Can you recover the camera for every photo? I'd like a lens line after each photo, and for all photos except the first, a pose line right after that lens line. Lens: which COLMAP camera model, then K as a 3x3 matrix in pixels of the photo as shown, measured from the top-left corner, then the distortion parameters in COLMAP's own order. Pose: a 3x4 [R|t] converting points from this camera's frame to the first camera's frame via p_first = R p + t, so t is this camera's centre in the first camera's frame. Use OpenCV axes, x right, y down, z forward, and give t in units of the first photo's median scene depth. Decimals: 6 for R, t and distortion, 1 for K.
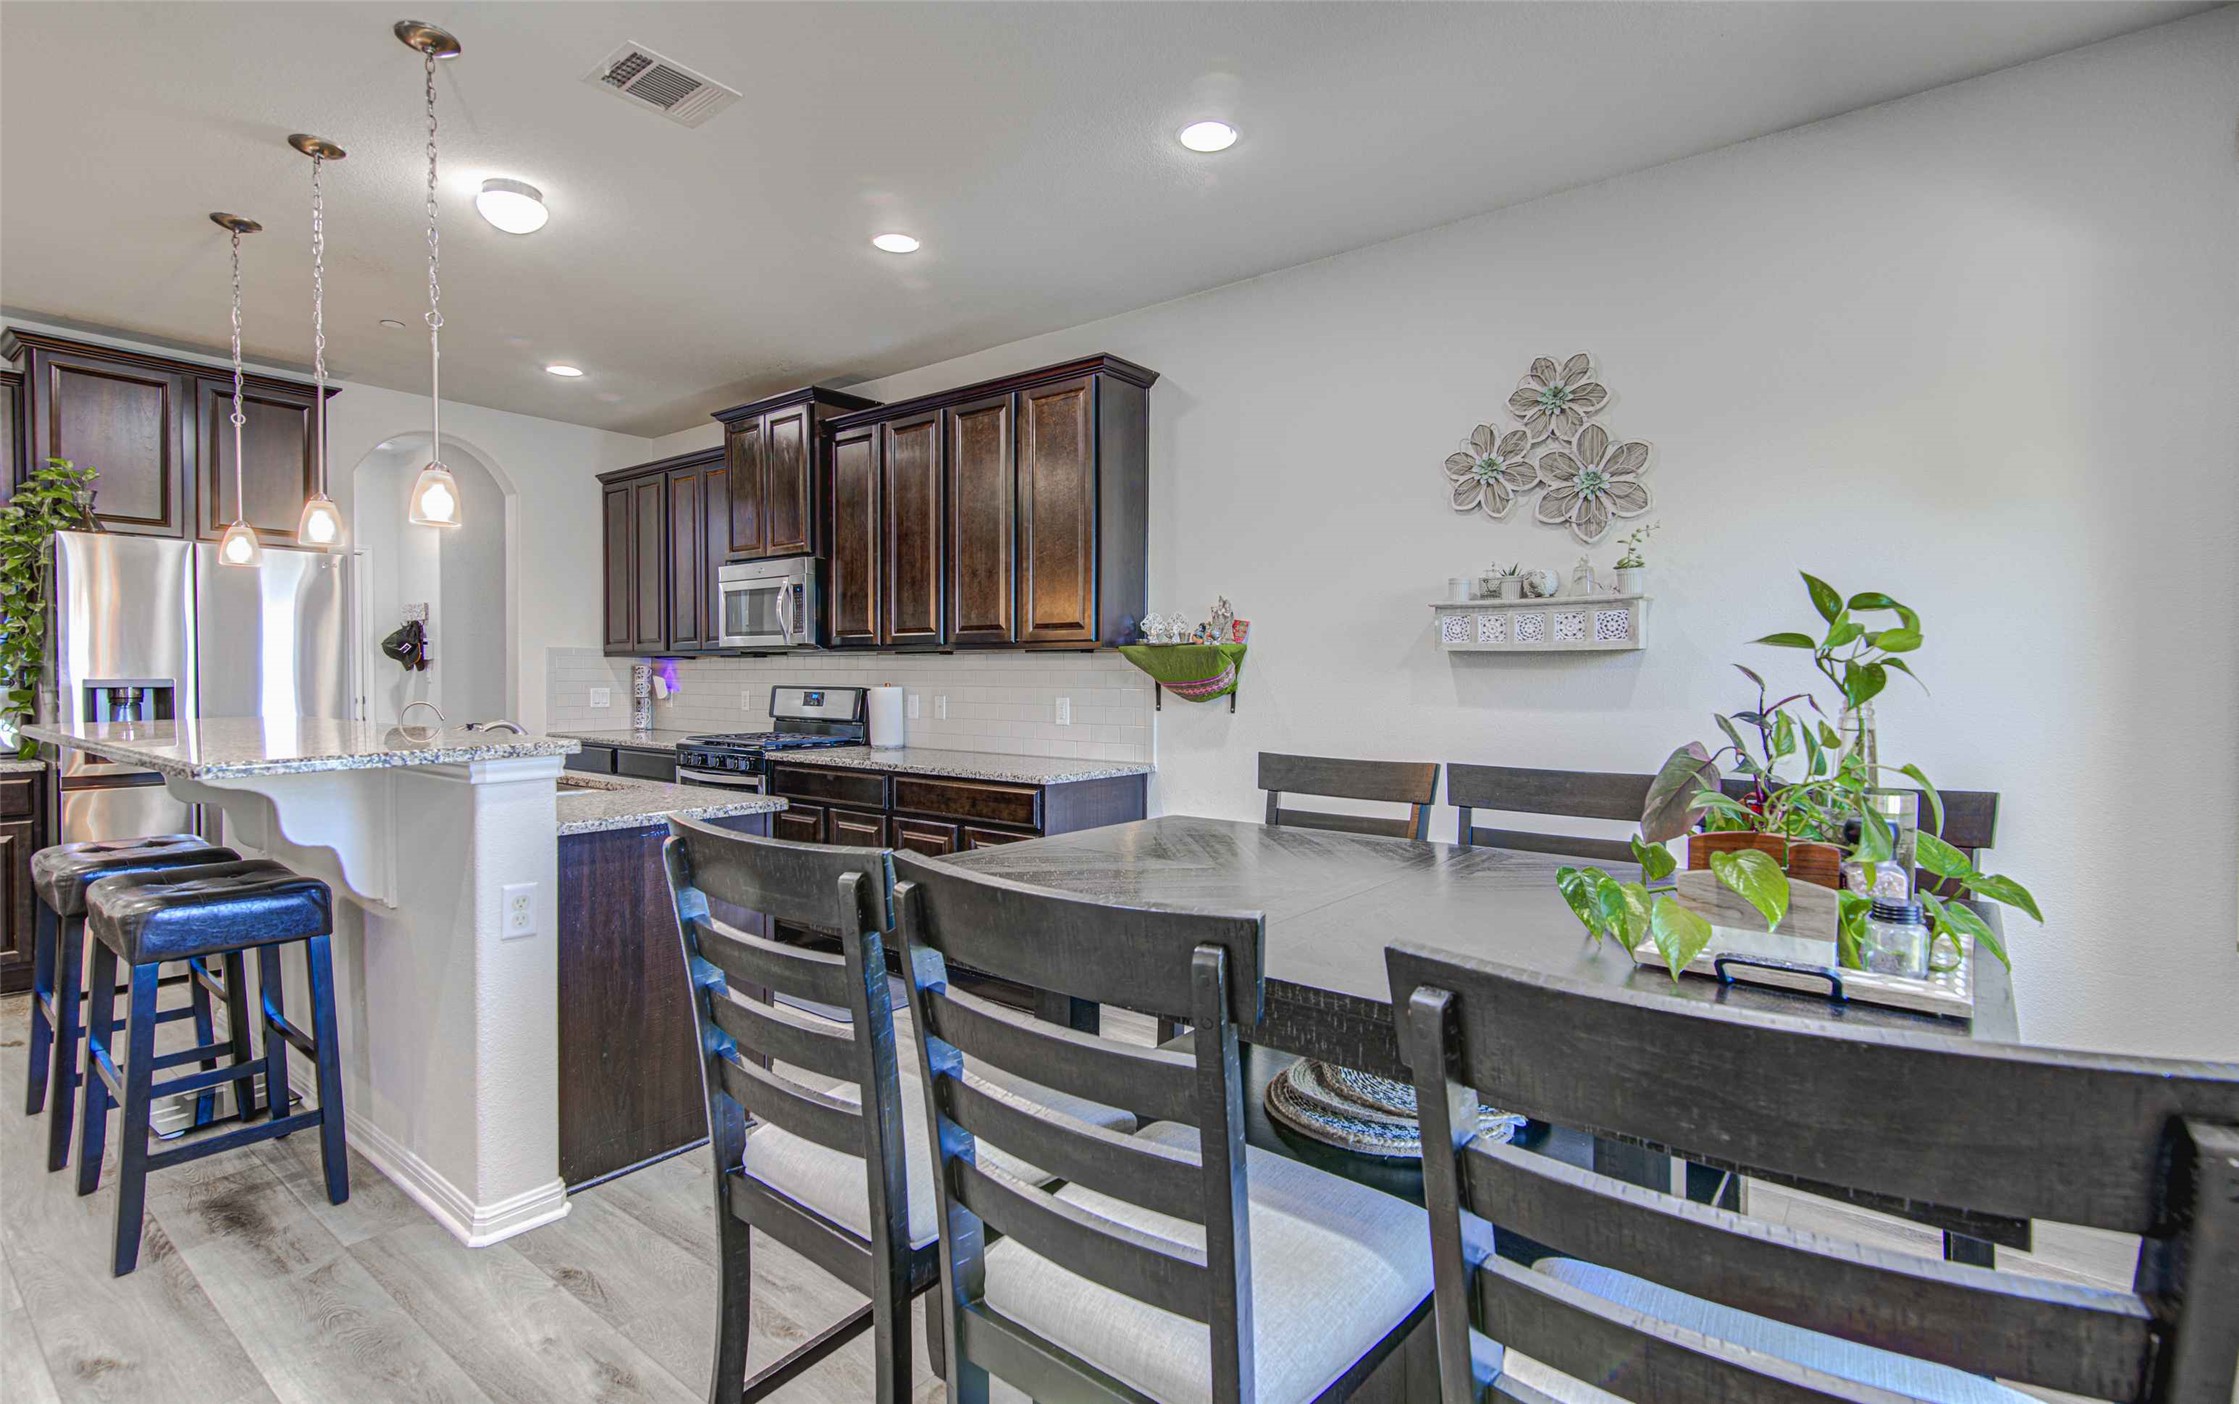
lens RADIAL K [[1040.2, 0, 1101.3], [0, 1040.2, 696.3], [0, 0, 1]] dist [0.007957, 0.001220]
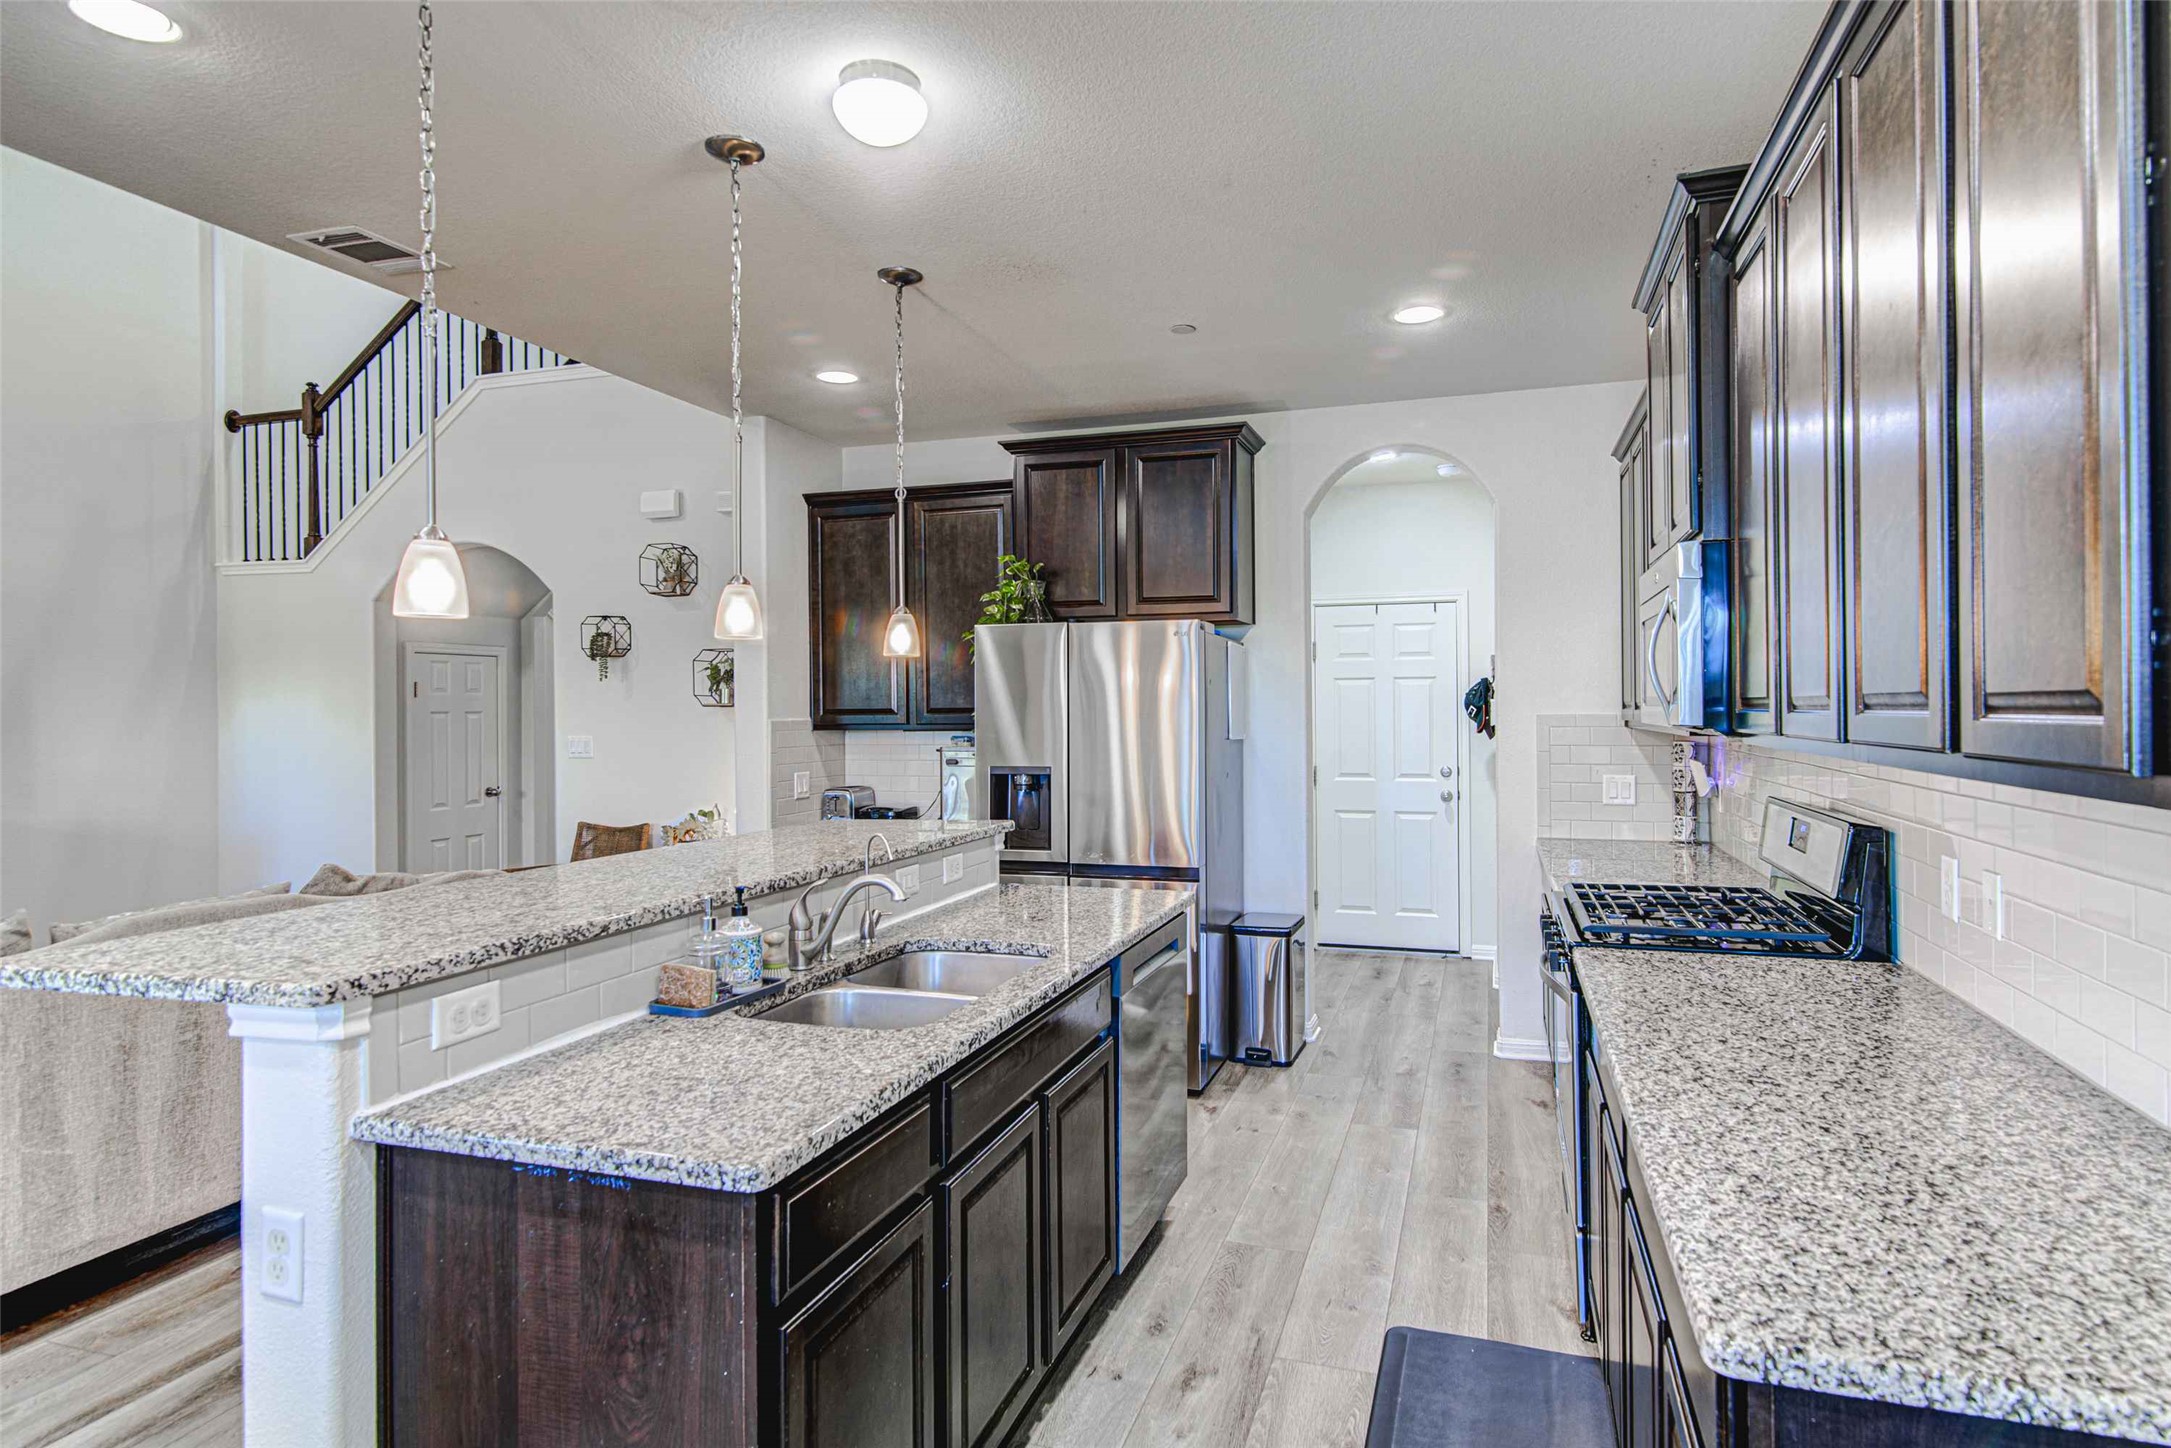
lens RADIAL K [[1163.2, 0, 1128.2], [0, 1163.2, 707.0], [0, 0, 1]] dist [0.005368, 0.002358]
pose [[0.364803, -0.006547, -0.931062, 0.144069], [-0.011102, 0.999874, -0.011380, -0.062119], [0.931019, 0.014488, 0.364684, 0.696258]]
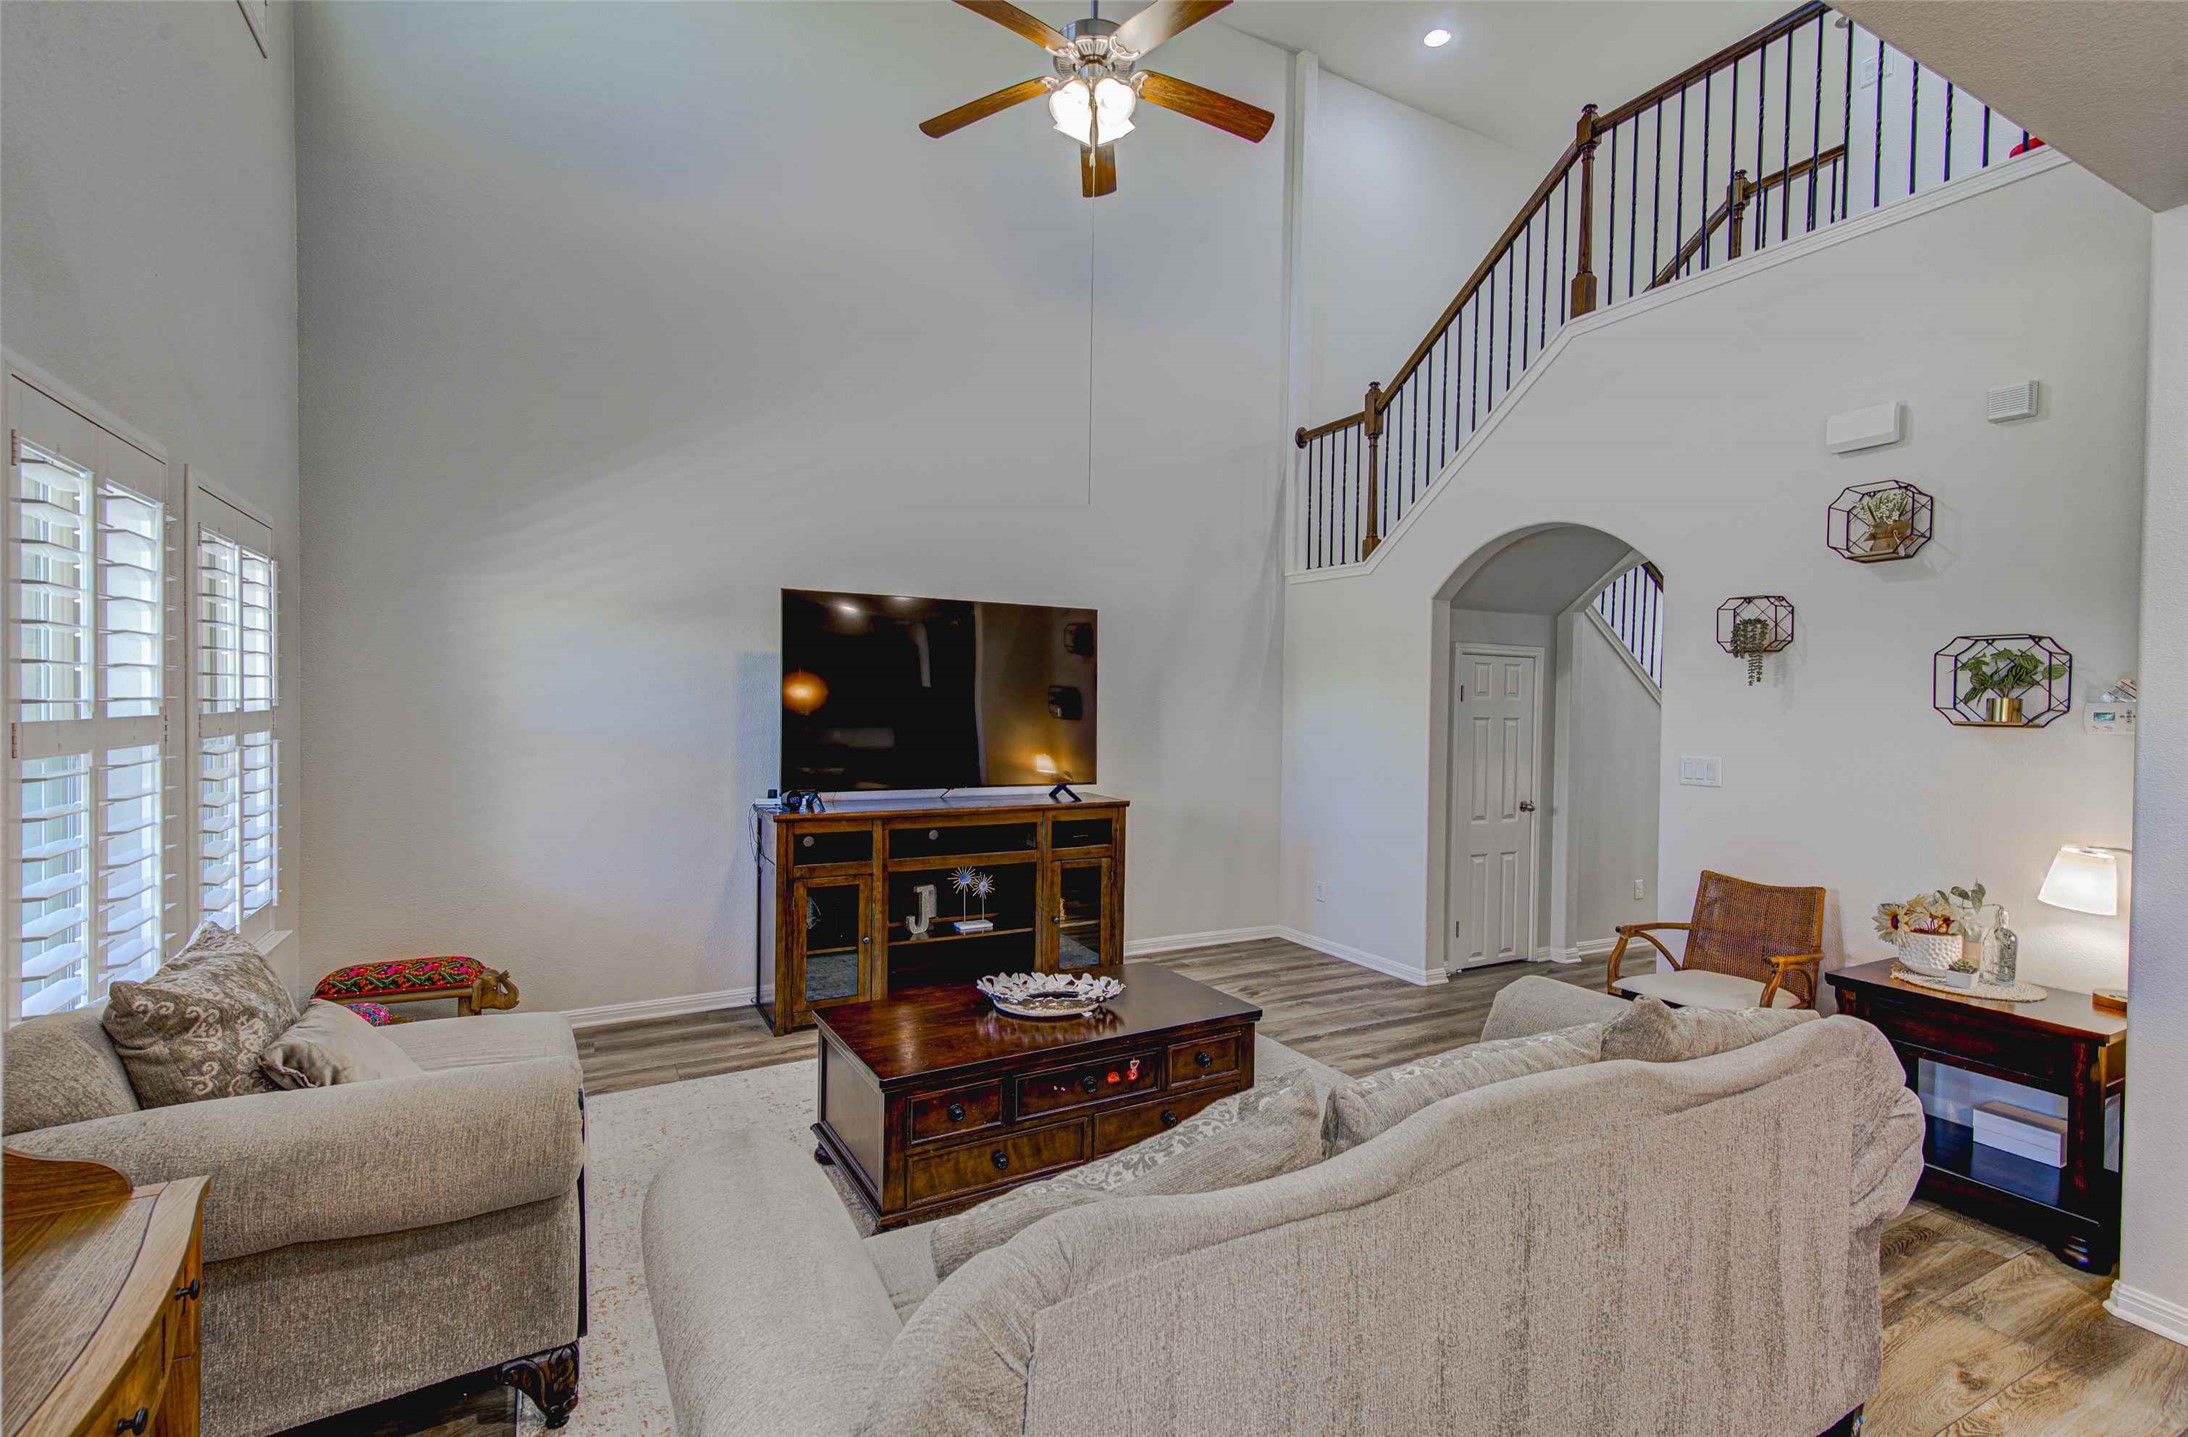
lens RADIAL K [[999.2, 0, 1092.7], [0, 999.2, 718.4], [0, 0, 1]] dist [0.016216, 0.000313]
pose [[-0.387490, 0.002361, -0.921871, -0.373243], [-0.038952, 0.999062, 0.018932, -0.067447], [0.921051, 0.043244, -0.387034, 0.411426]]
